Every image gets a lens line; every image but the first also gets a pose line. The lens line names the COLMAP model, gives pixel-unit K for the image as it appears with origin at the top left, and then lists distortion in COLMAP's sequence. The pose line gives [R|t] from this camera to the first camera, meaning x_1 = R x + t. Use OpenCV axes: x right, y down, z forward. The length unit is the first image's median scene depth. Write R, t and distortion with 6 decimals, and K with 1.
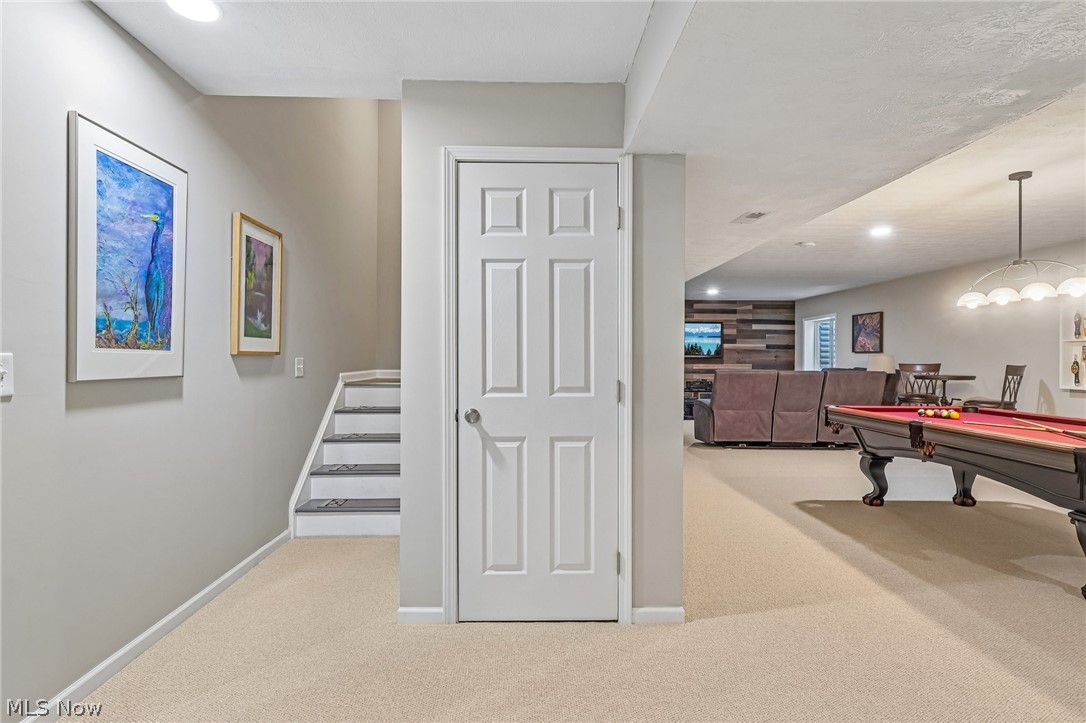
lens RADIAL K [[590.7, 0, 547.3], [0, 590.7, 360.1], [0, 0, 1]] dist [0.001780, -0.000053]
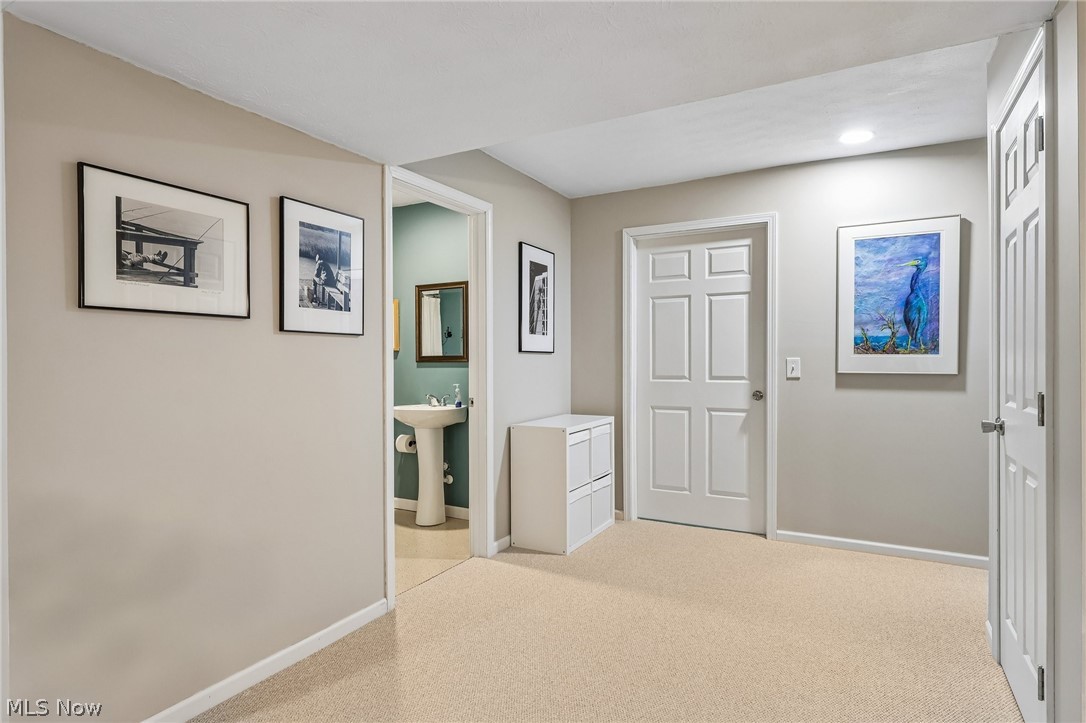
lens RADIAL K [[590.7, 0, 540.9], [0, 590.7, 362.8], [0, 0, 1]] dist [0.001780, -0.000053]
pose [[-0.523777, -0.002862, -0.851851, 0.996578], [-0.002828, 0.999995, -0.001621, 0.008366], [0.851851, 0.001561, -0.523782, 0.934104]]
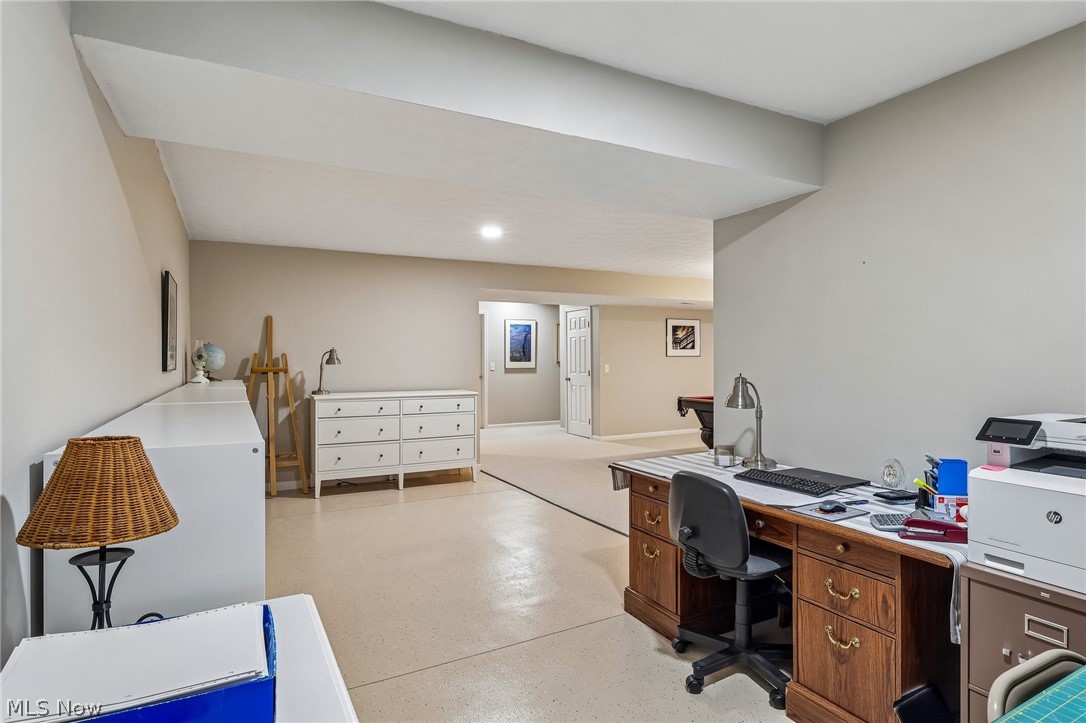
lens RADIAL K [[590.7, 0, 545.8], [0, 590.7, 358.1], [0, 0, 1]] dist [0.001780, -0.000053]
pose [[0.432415, -0.005622, -0.901657, 3.403502], [0.006553, 0.999974, -0.003093, -0.029999], [0.901651, -0.004571, 0.432441, -0.813988]]
